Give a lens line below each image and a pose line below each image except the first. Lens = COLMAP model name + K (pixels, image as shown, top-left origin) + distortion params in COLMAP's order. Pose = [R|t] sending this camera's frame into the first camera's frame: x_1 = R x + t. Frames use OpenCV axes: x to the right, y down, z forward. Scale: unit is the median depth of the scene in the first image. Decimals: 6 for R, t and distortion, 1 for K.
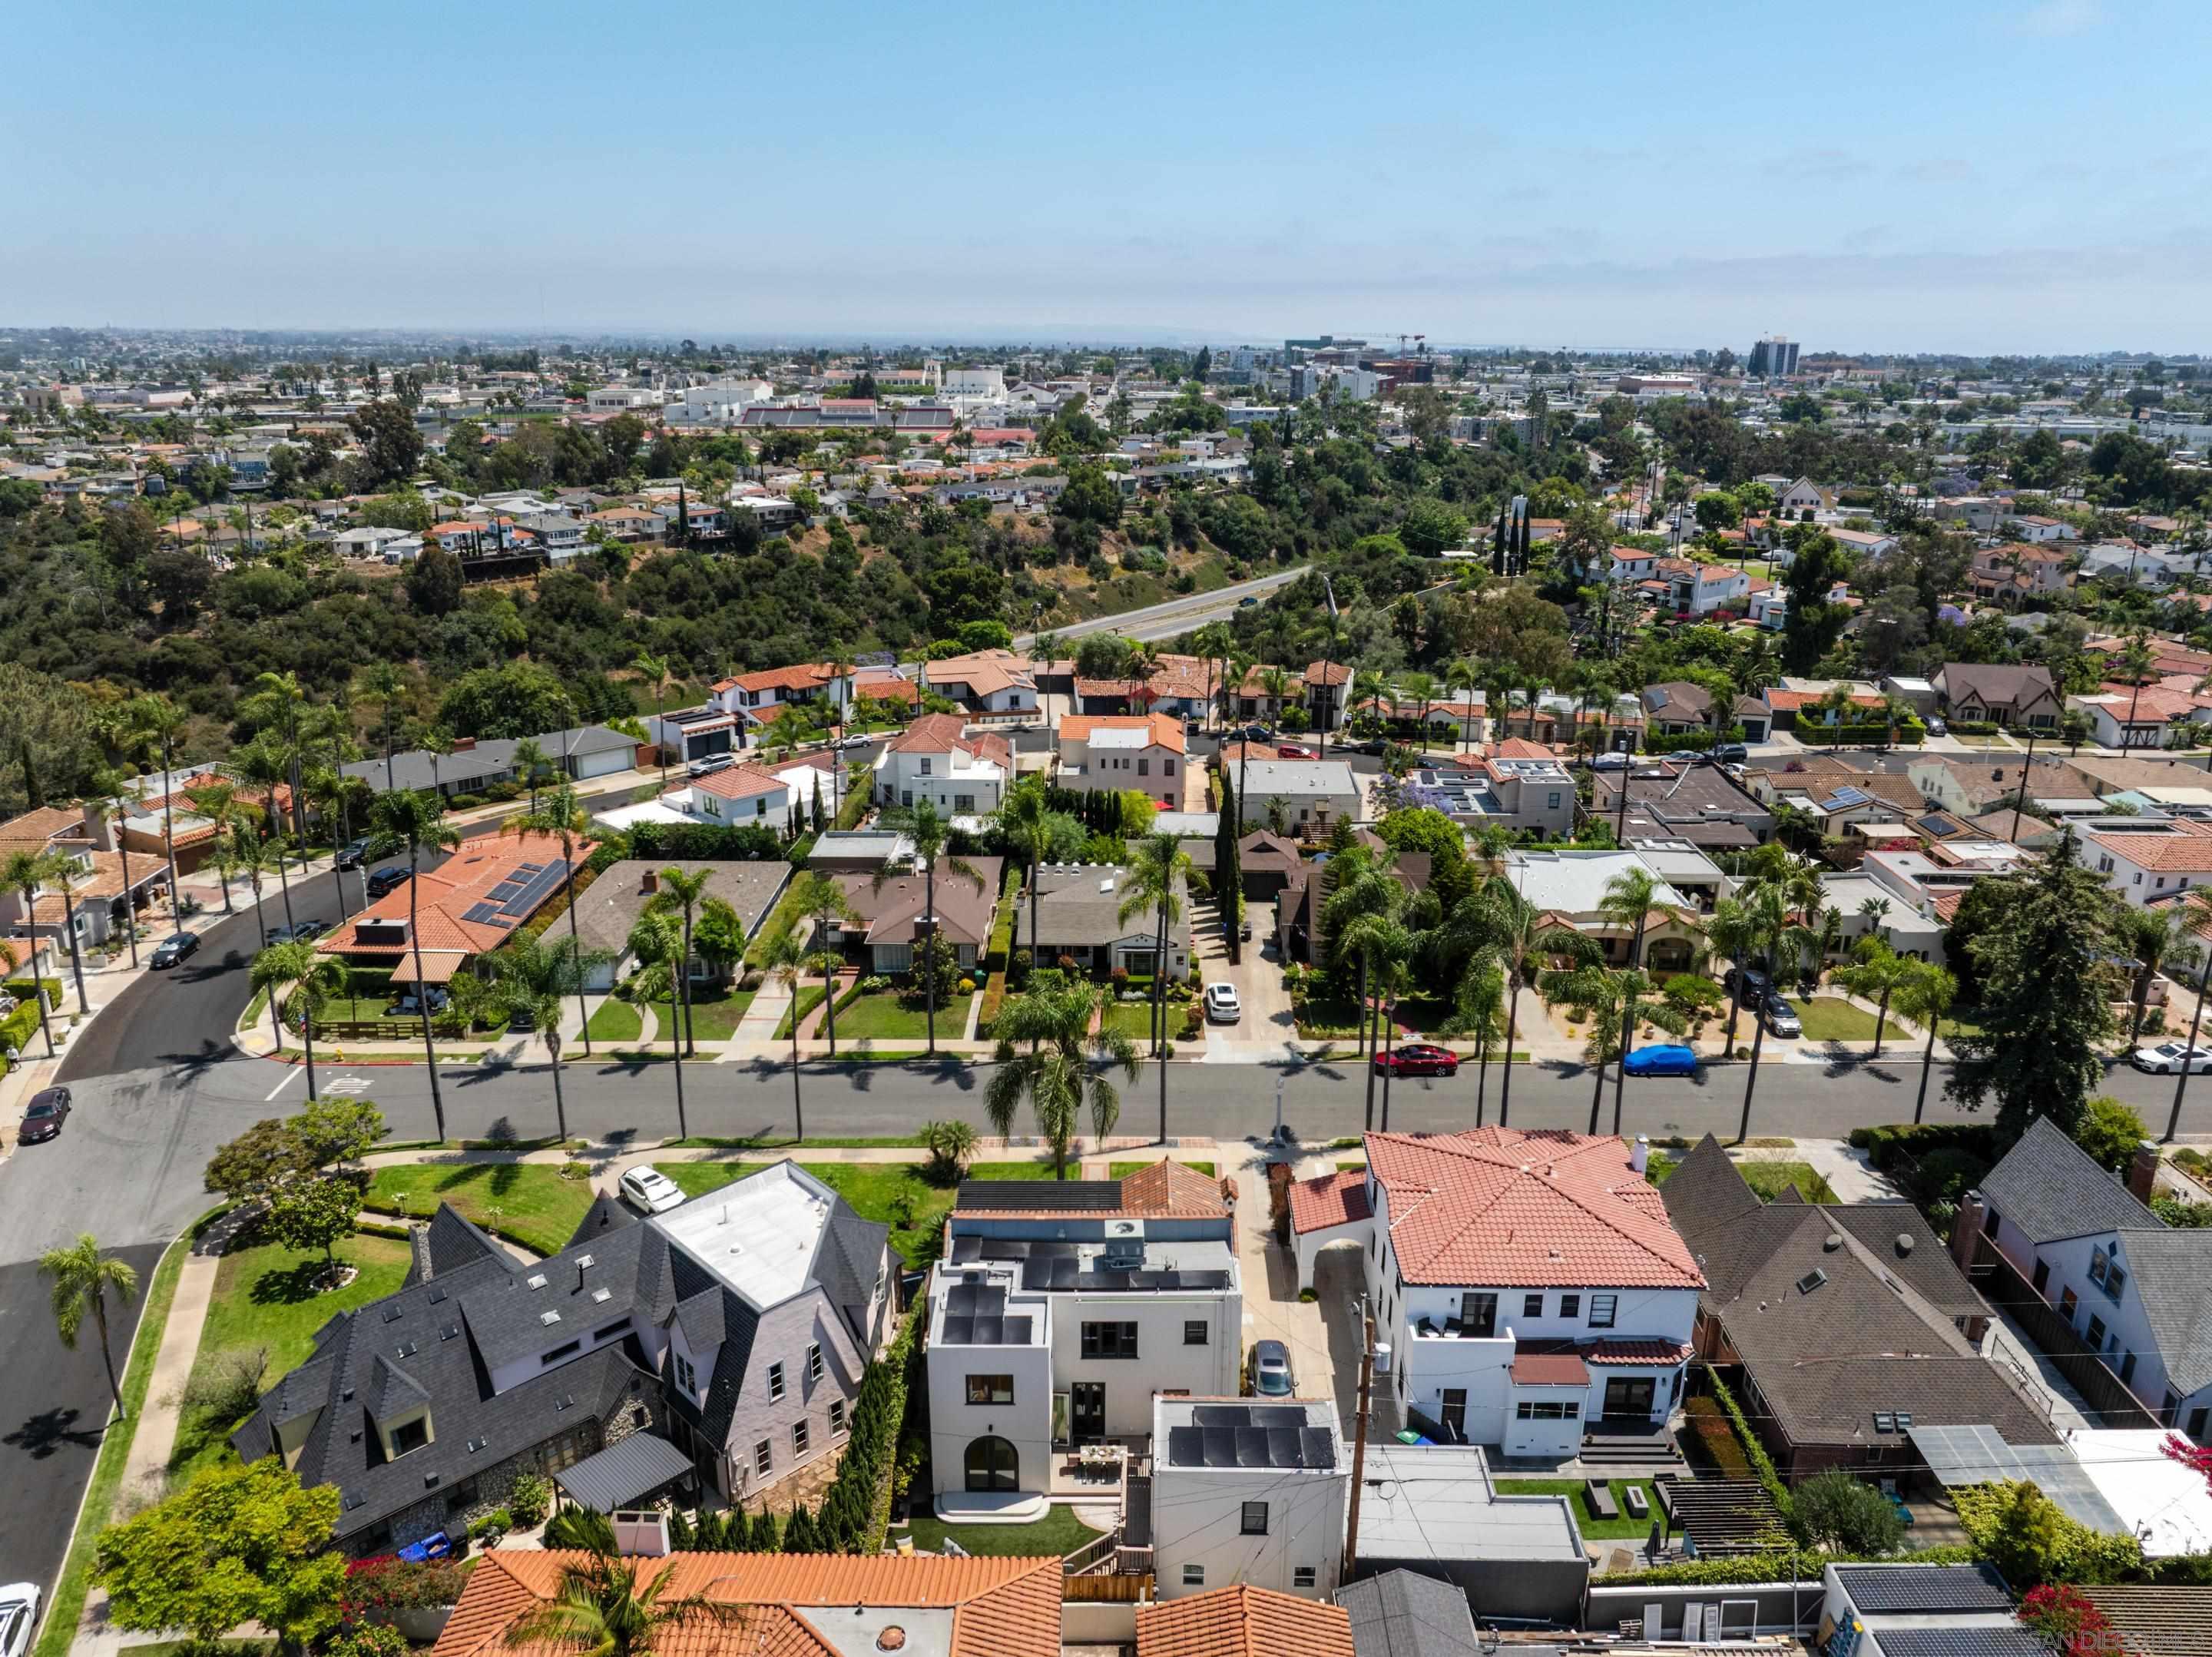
lens RADIAL K [[1549.8, 0, 1104.0], [0, 1549.8, 824.6], [0, 0, 1]] dist [-0.031637, -0.004905]
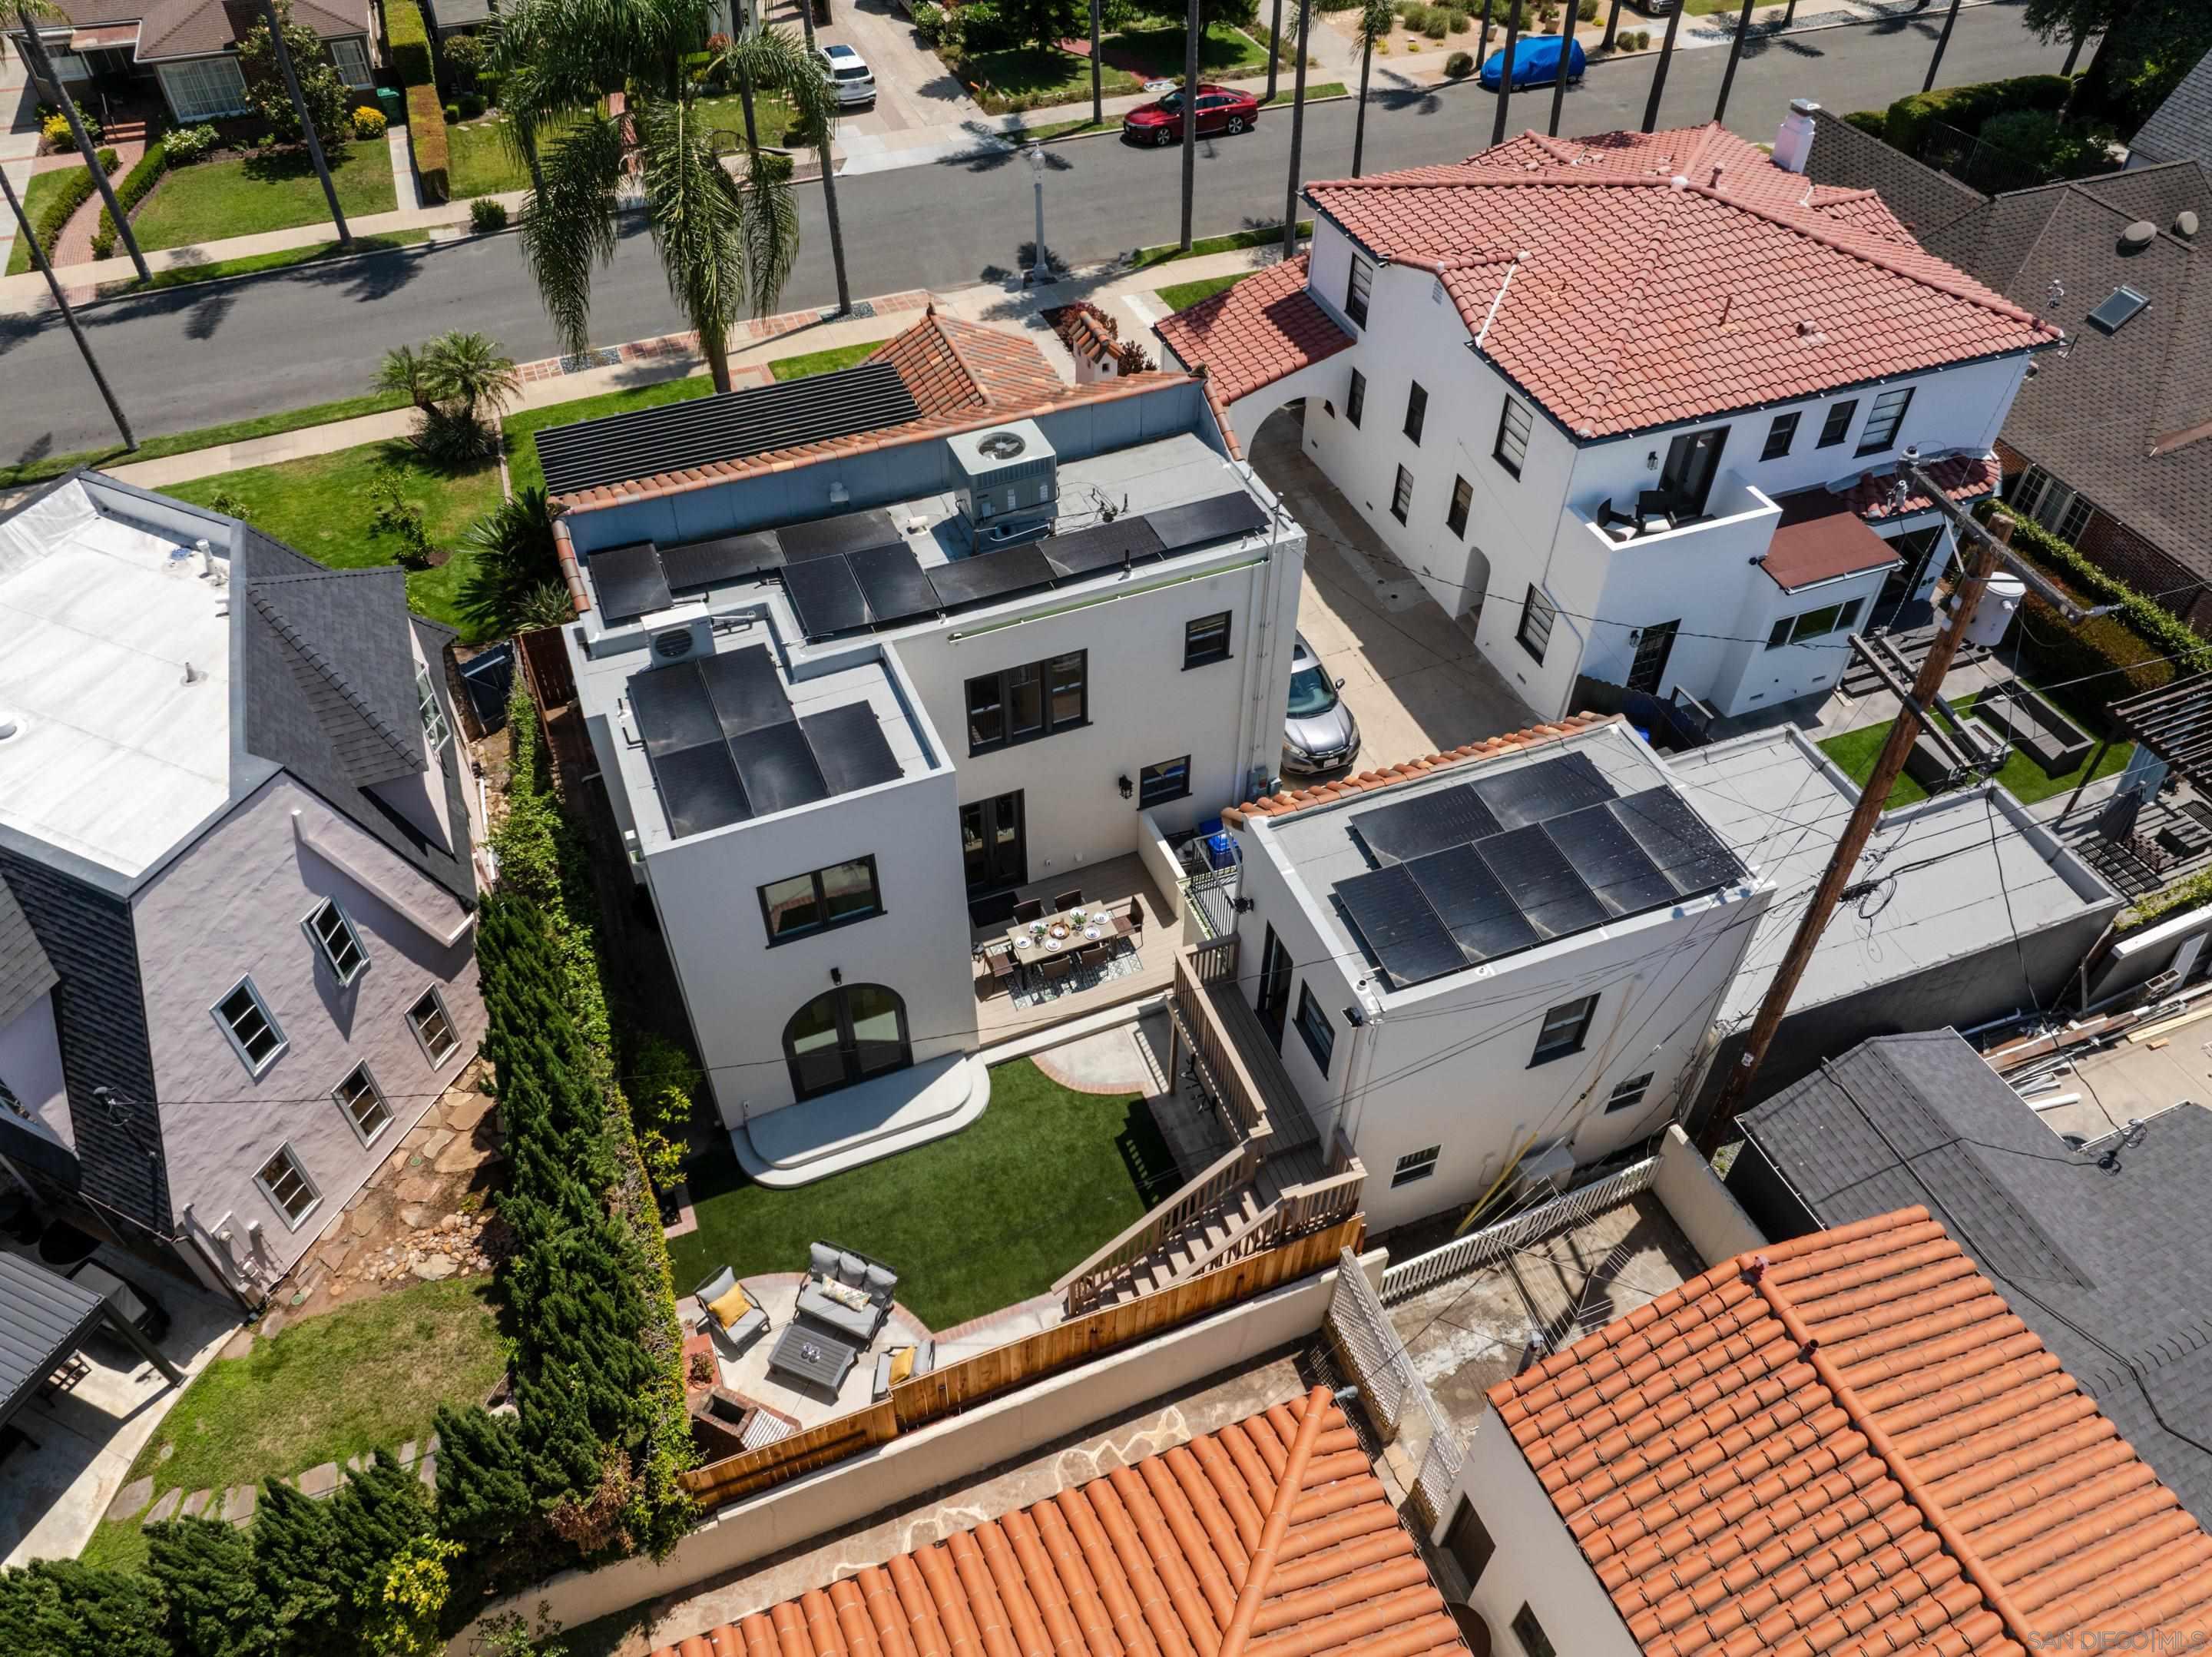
lens RADIAL K [[1549.8, 0, 1104.0], [0, 1549.8, 824.6], [0, 0, 1]] dist [-0.031637, -0.004905]
pose [[0.925129, -0.269425, 0.267482, -0.062909], [0.113894, 0.869048, 0.481439, 0.095343], [-0.362166, -0.414928, 0.834668, 0.375526]]
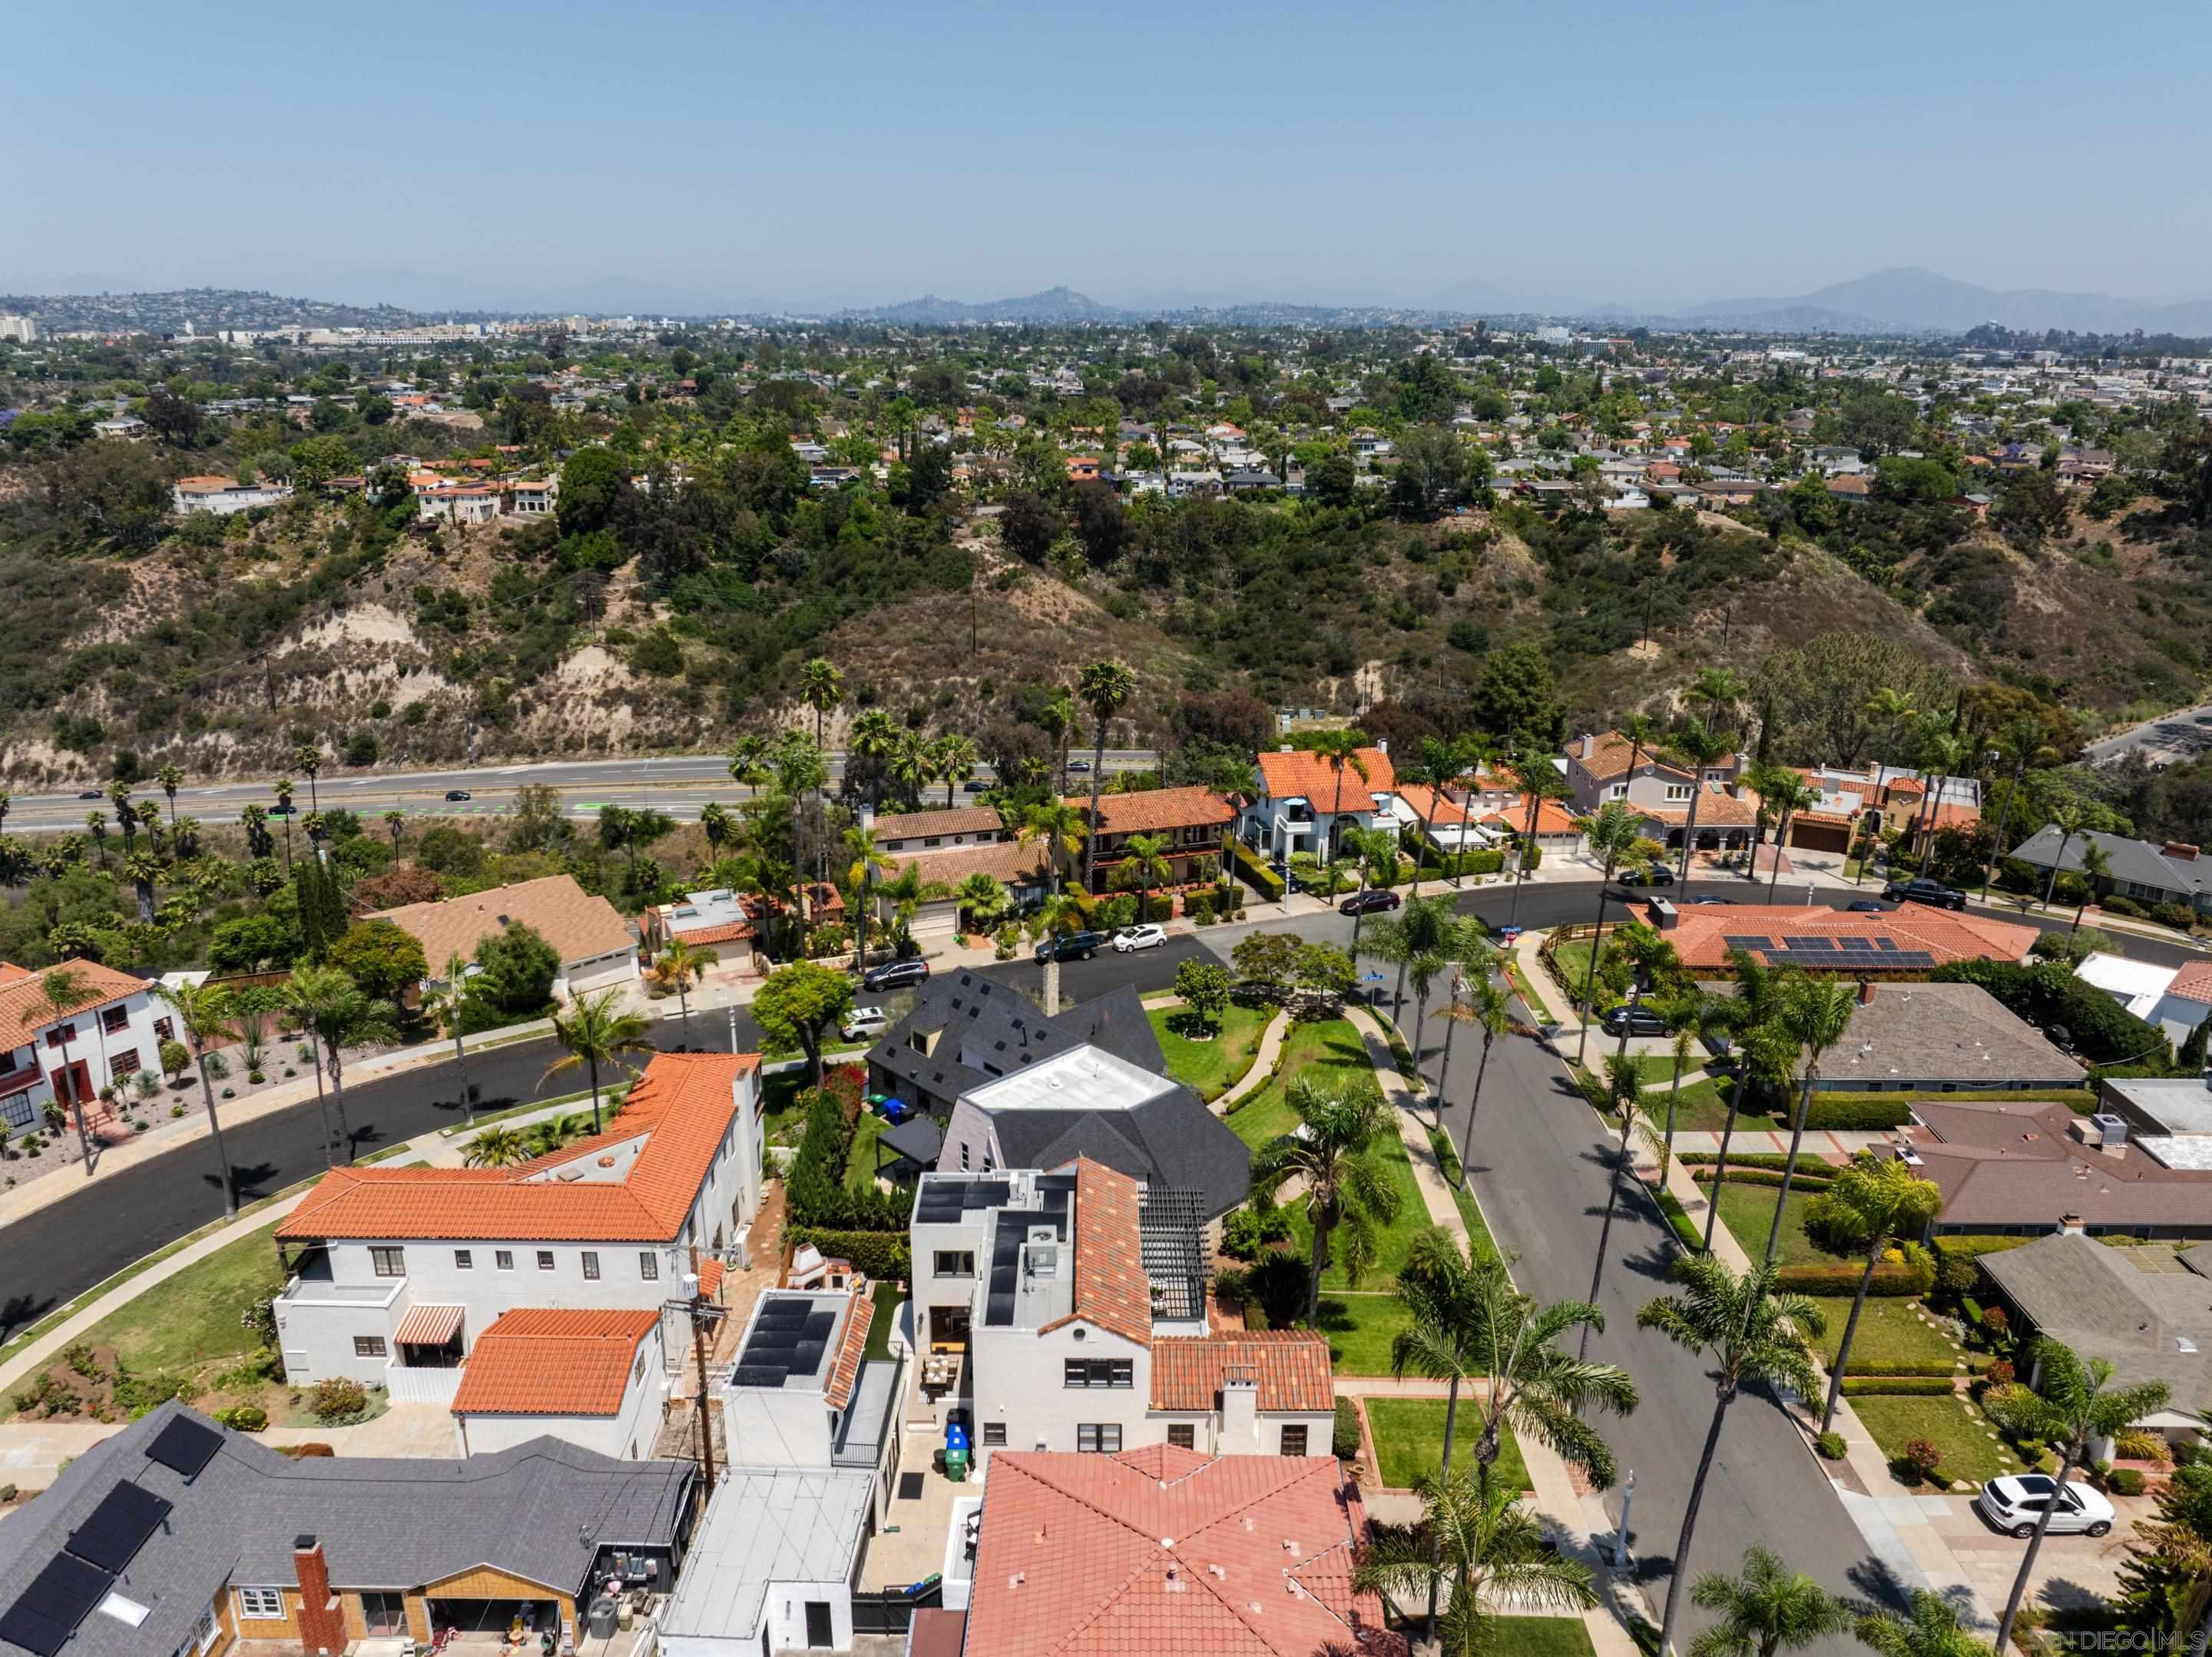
lens RADIAL K [[1557.0, 0, 1104.1], [0, 1557.0, 818.5], [0, 0, 1]] dist [-0.030813, -0.006473]
pose [[-0.000985, 0.295915, -0.955214, 0.575665], [-0.307783, 0.908755, 0.281840, -0.184890], [0.951456, 0.294277, 0.090183, 0.541807]]
